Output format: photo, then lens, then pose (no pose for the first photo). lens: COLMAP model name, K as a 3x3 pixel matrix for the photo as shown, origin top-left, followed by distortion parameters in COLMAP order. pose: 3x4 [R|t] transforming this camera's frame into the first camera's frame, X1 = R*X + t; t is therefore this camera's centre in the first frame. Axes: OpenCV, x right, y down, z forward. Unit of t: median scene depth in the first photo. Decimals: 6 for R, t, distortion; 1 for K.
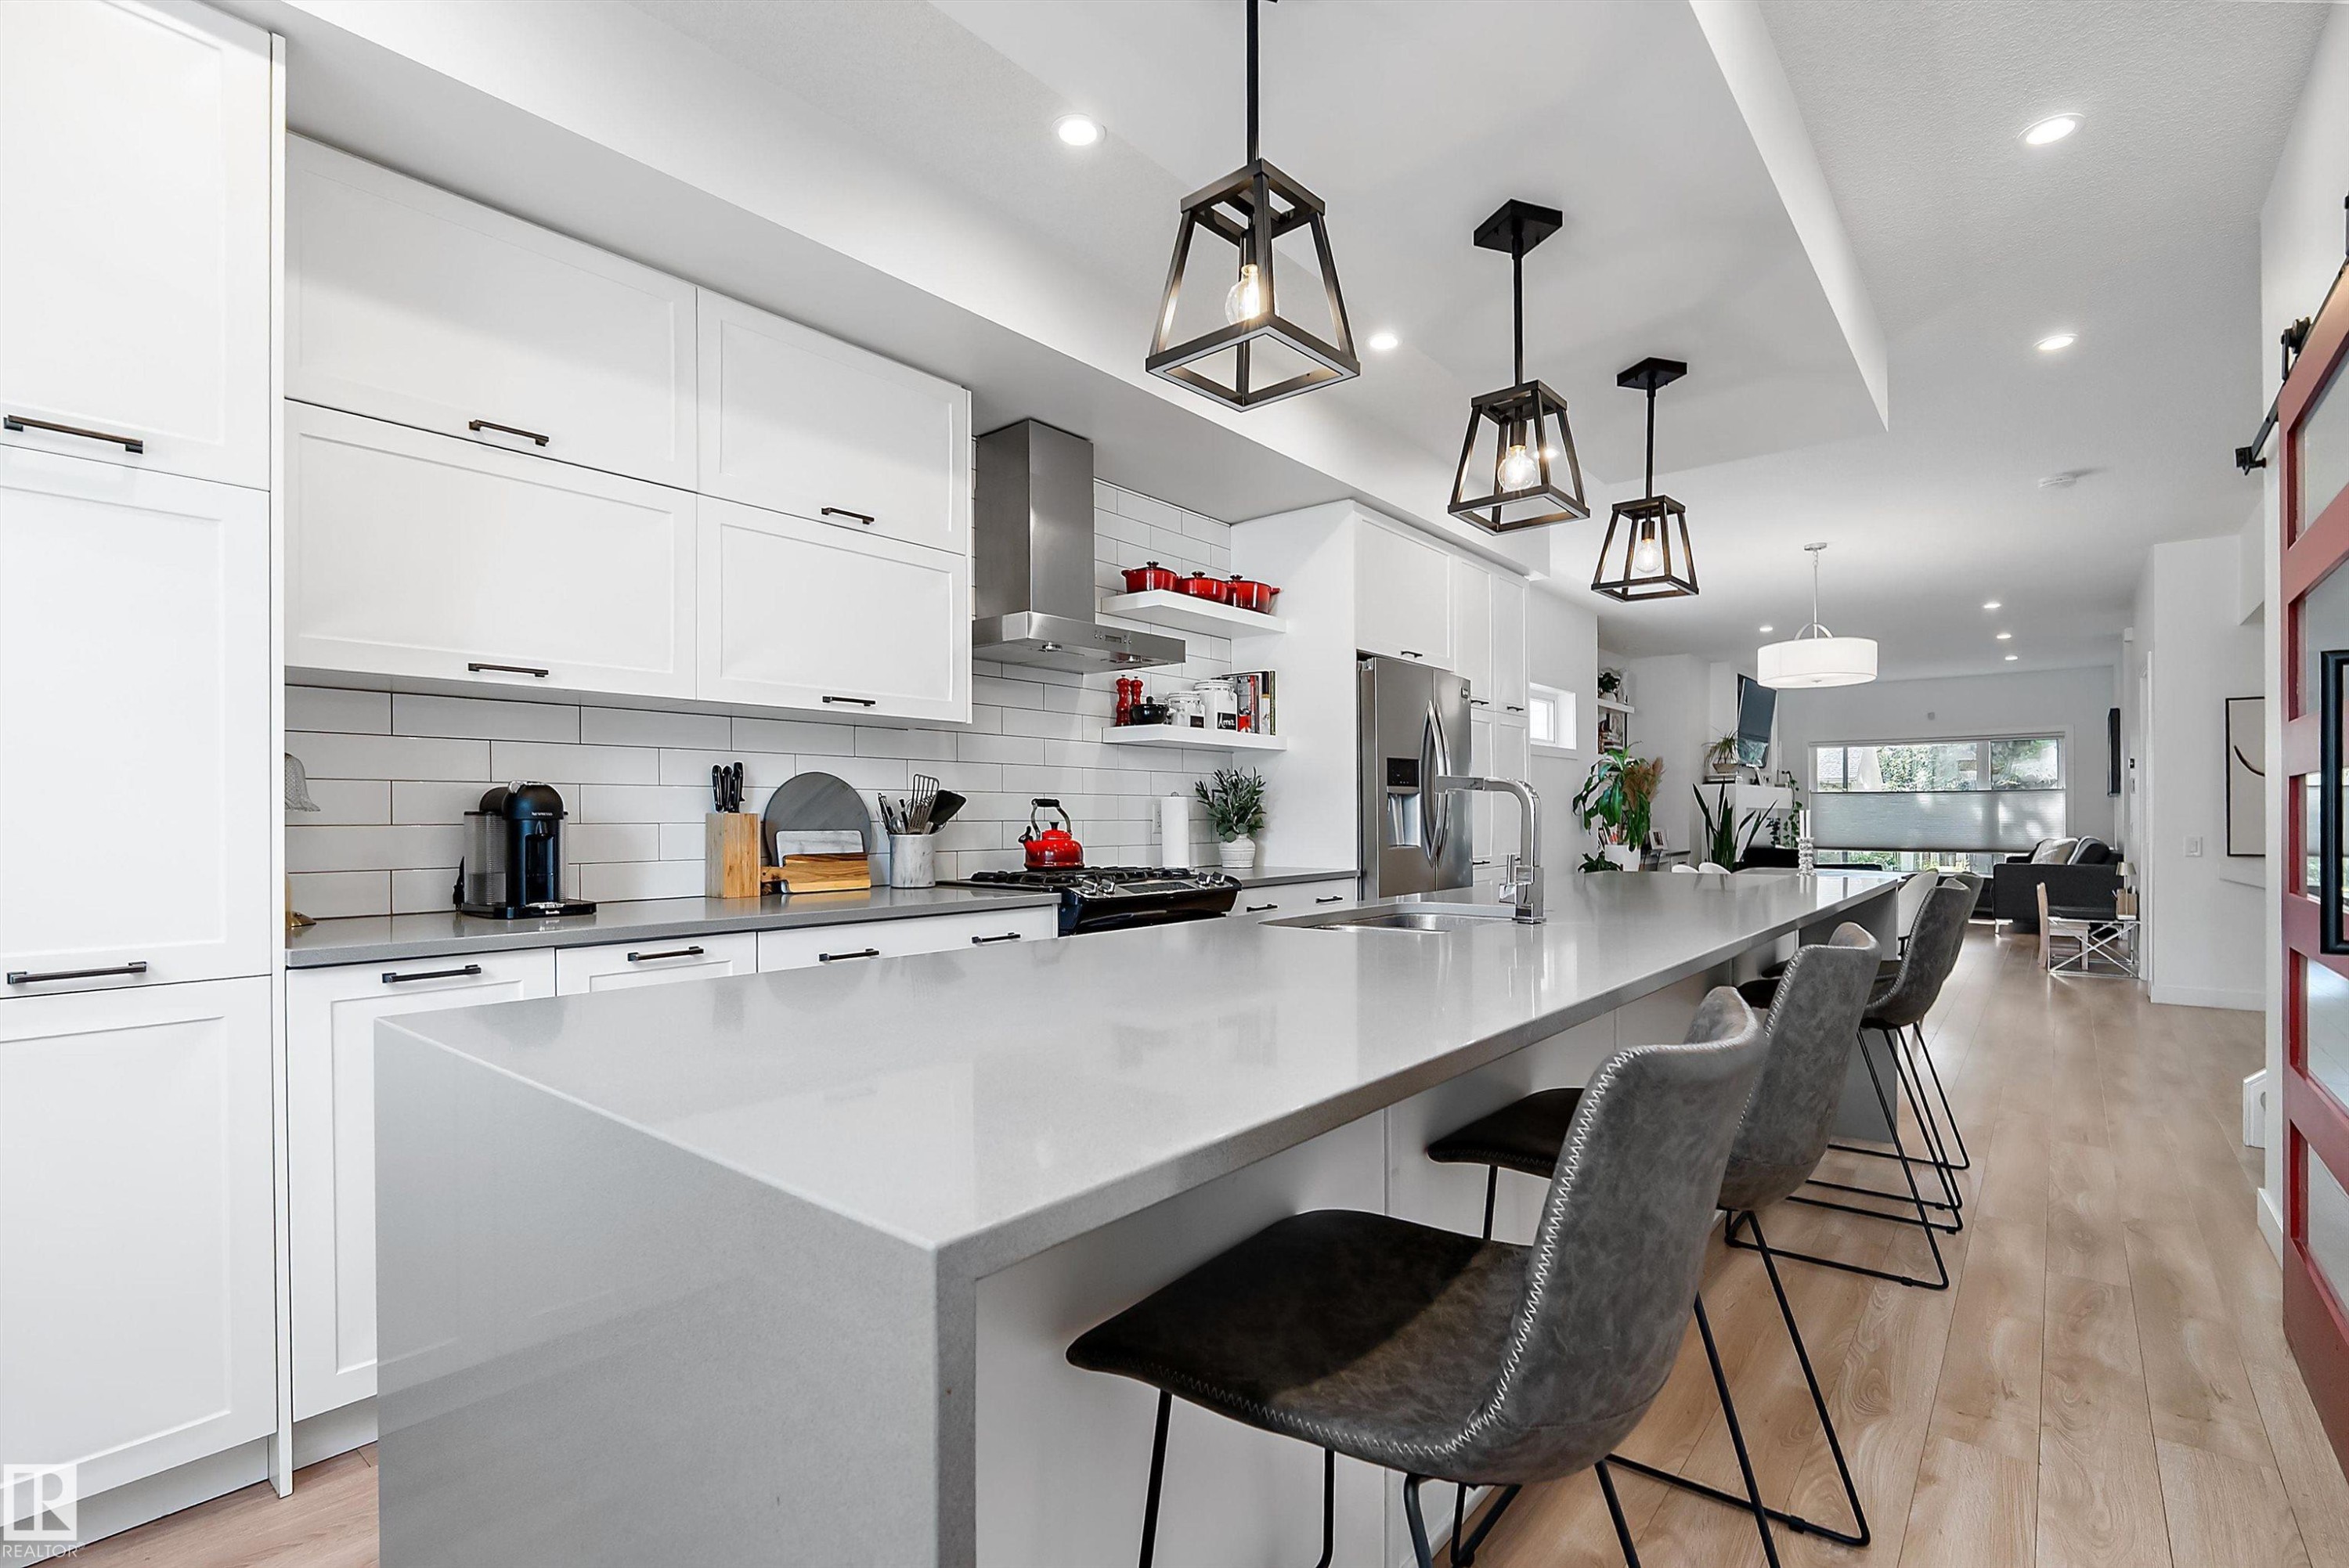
lens RADIAL K [[1060.9, 0, 1172.2], [0, 1060.9, 794.8], [0, 0, 1]] dist [-0.020968, -0.000031]
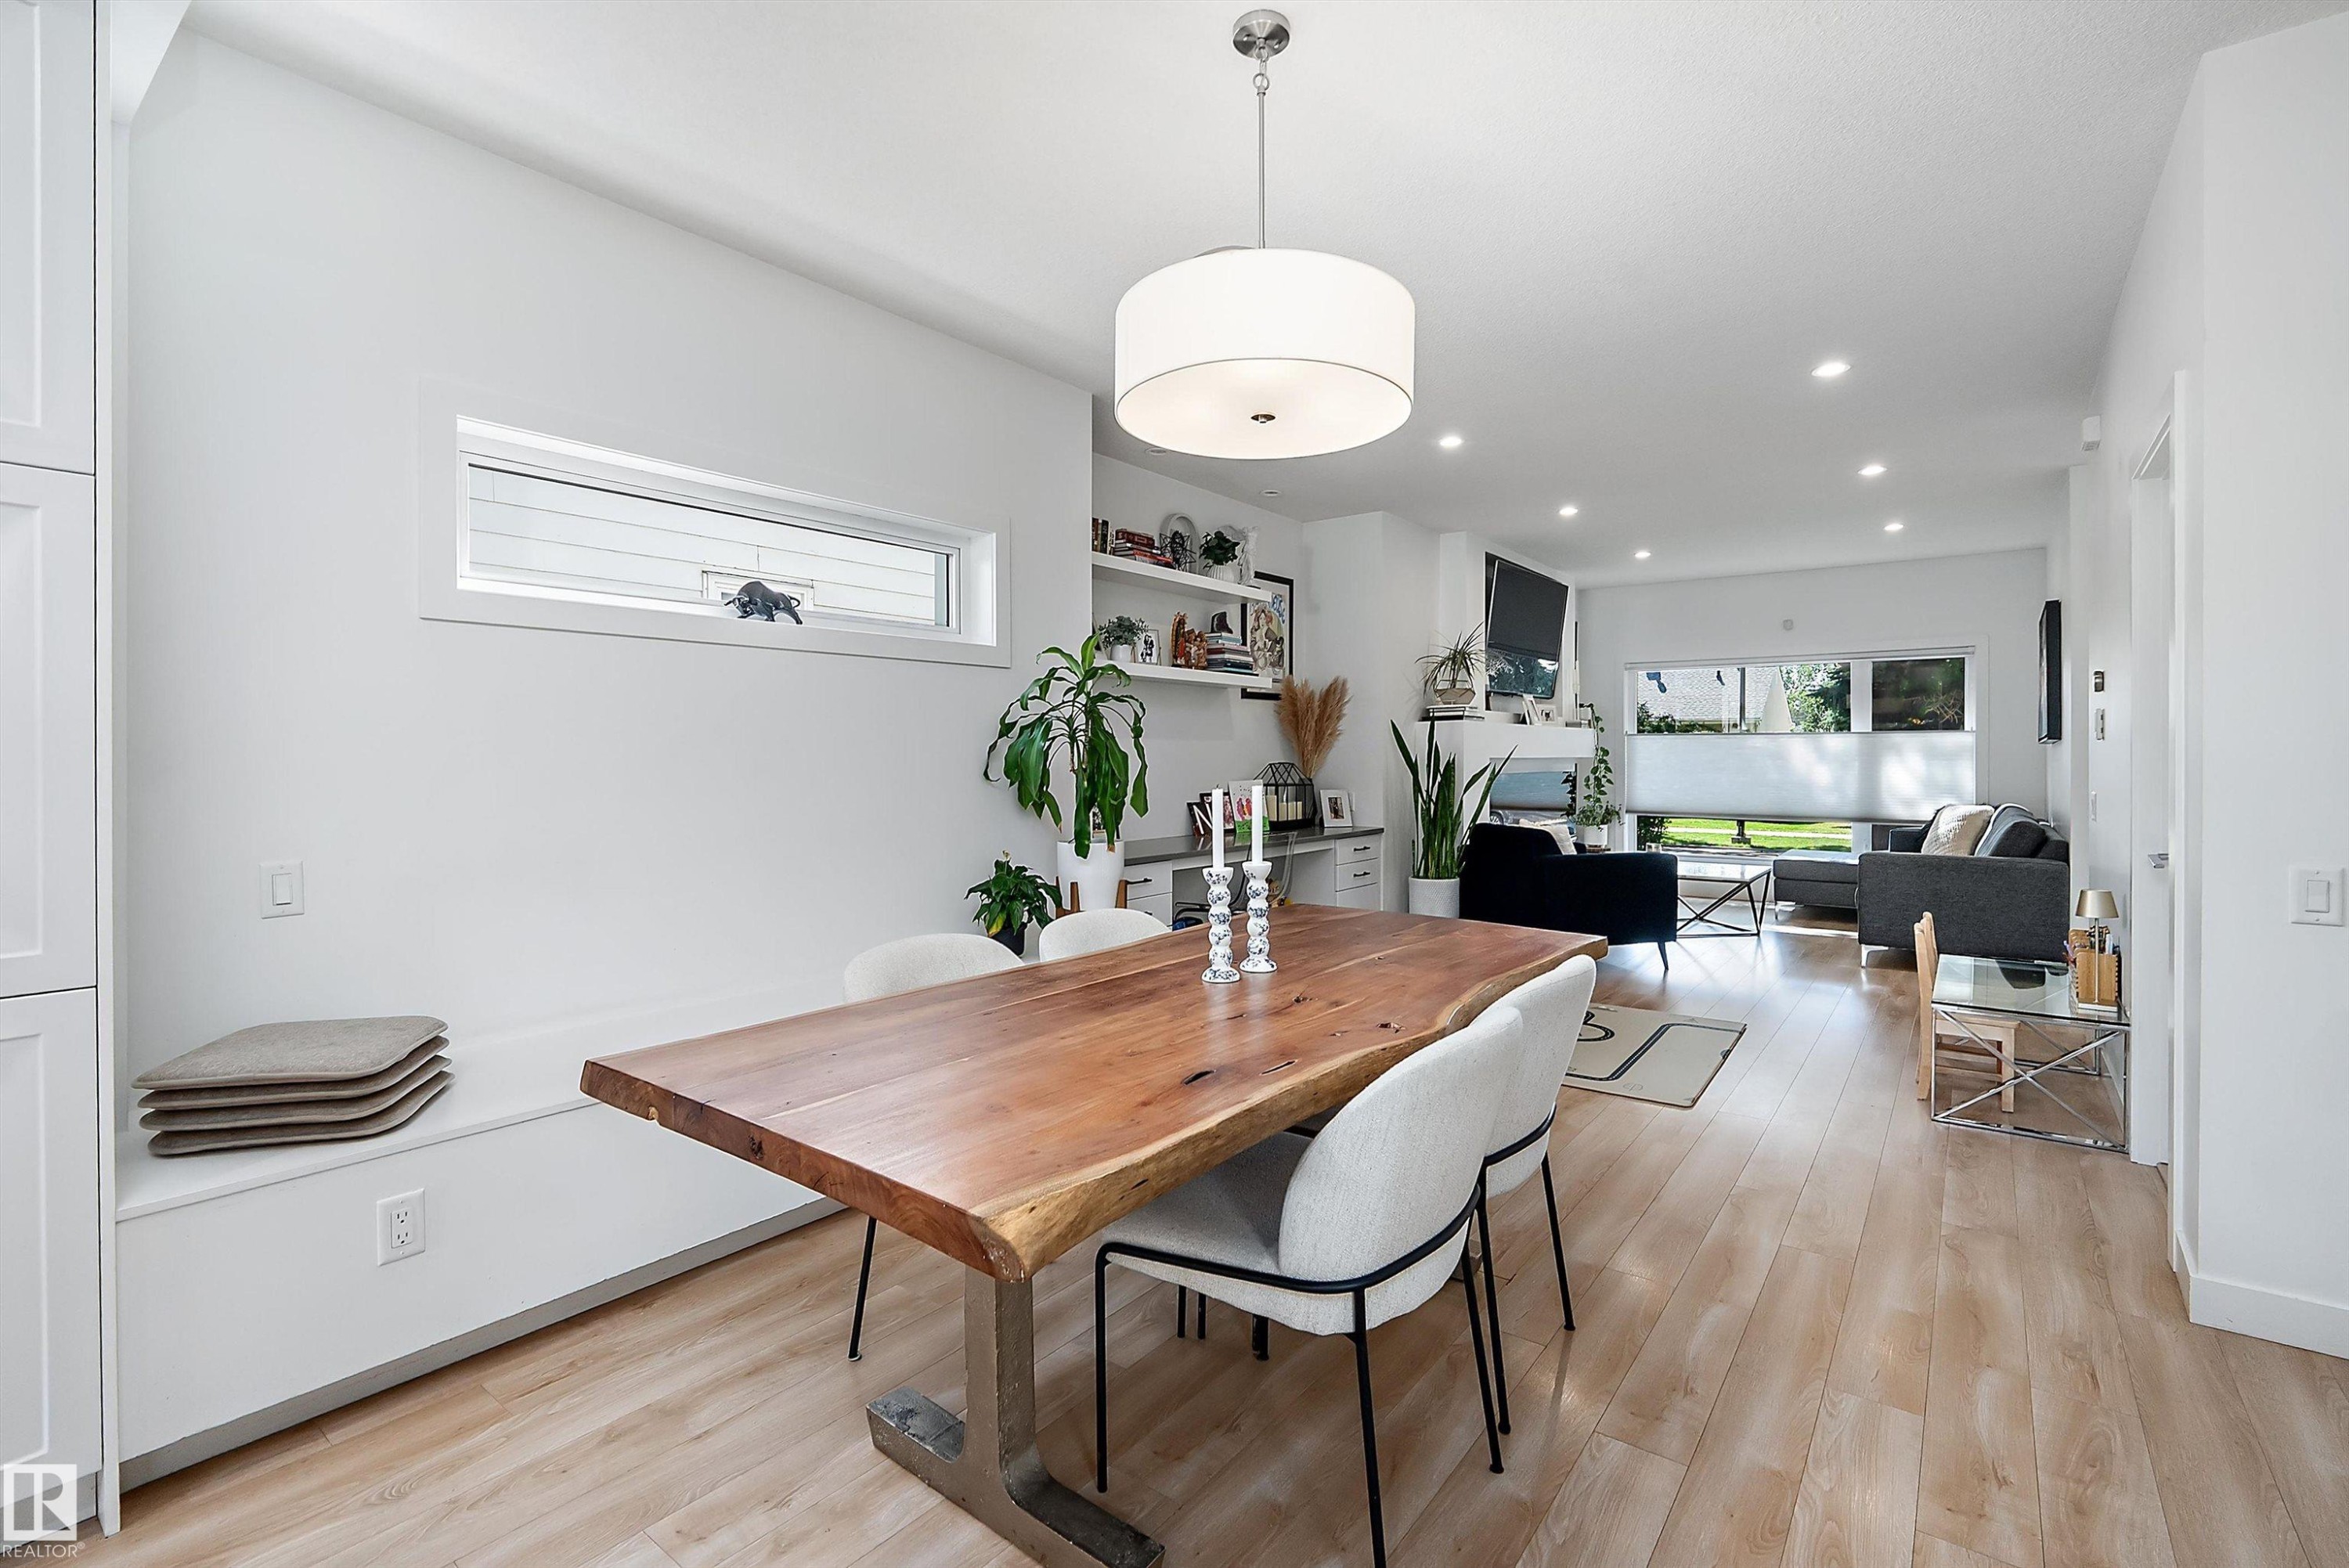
lens RADIAL K [[1046.9, 0, 1169.9], [0, 1046.9, 738.0], [0, 0, 1]] dist [-0.014115, 0.000111]
pose [[0.999017, 0.002207, 0.044275, 0.805987], [-0.002340, 0.999993, 0.002969, -0.003257], [-0.044269, -0.003069, 0.999015, 0.932298]]
